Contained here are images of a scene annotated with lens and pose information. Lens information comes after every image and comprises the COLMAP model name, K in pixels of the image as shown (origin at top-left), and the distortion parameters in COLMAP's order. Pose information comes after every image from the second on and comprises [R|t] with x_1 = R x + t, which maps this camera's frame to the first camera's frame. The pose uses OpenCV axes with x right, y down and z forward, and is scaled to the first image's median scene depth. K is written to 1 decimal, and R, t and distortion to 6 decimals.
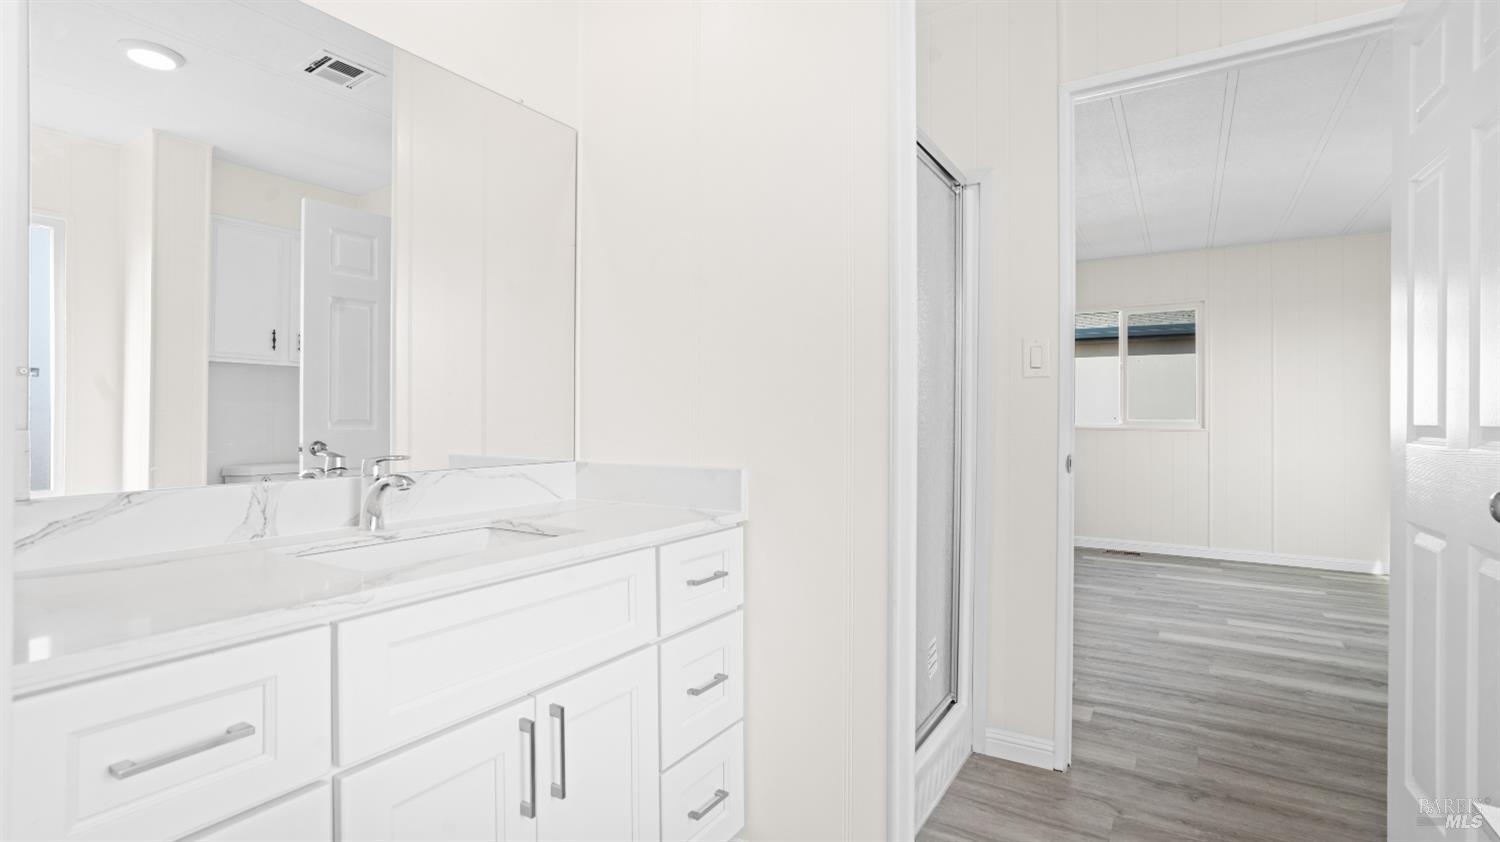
lens RADIAL K [[693.7, 0, 747.8], [0, 693.7, 413.7], [0, 0, 1]] dist [-0.048454, 0.024824]
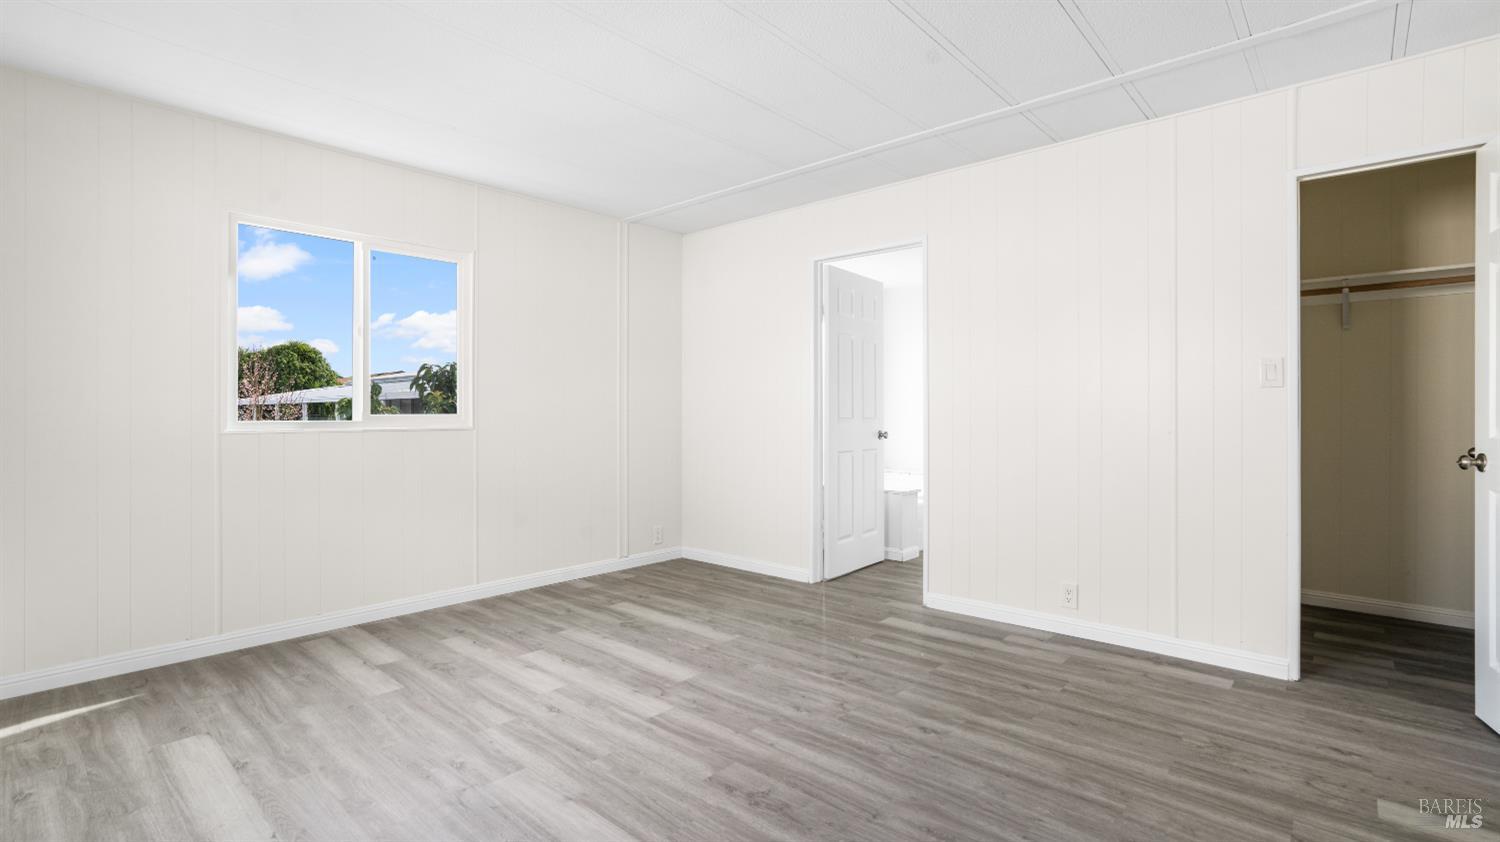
lens RADIAL K [[693.7, 0, 747.8], [0, 693.7, 413.7], [0, 0, 1]] dist [-0.048454, 0.024824]
pose [[-0.985685, -0.003478, 0.168562, 0.463940], [-0.004852, 0.999958, -0.007739, 0.011797], [-0.168528, -0.008446, -0.985661, 2.134556]]
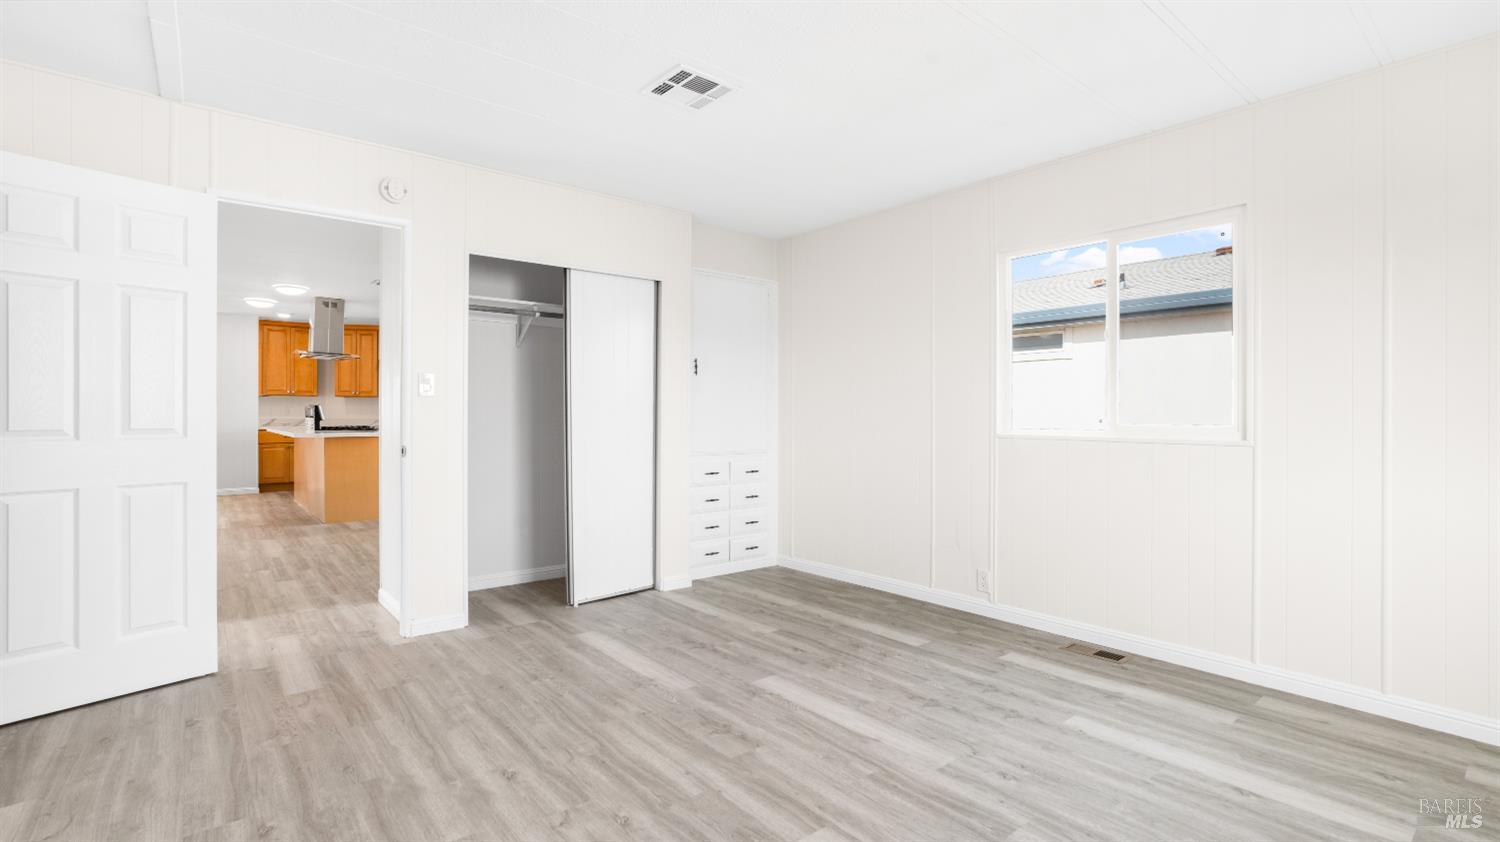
lens RADIAL K [[693.7, 0, 747.8], [0, 693.7, 413.7], [0, 0, 1]] dist [-0.048454, 0.024824]
pose [[0.949231, -0.001056, -0.314579, 0.859502], [0.003706, 0.999963, 0.007826, -0.008941], [0.314559, -0.008594, 0.949199, 0.685653]]
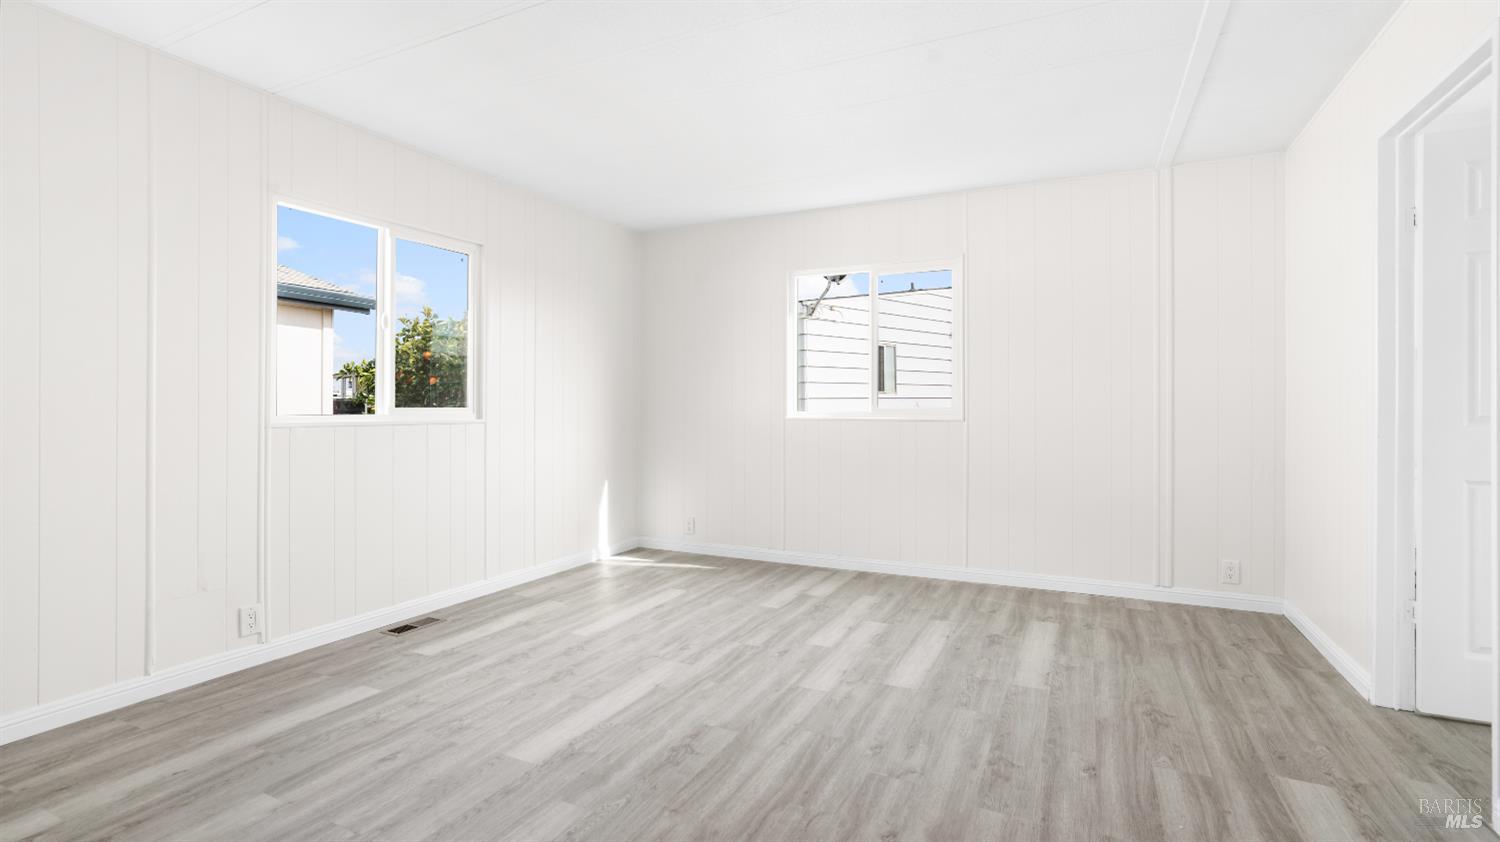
lens RADIAL K [[693.7, 0, 747.8], [0, 693.7, 413.7], [0, 0, 1]] dist [-0.048454, 0.024824]
pose [[-0.108686, -0.015534, 0.993955, -0.184024], [-0.012902, 0.999816, 0.014215, 0.002926], [-0.993992, -0.011279, -0.108867, 1.485030]]
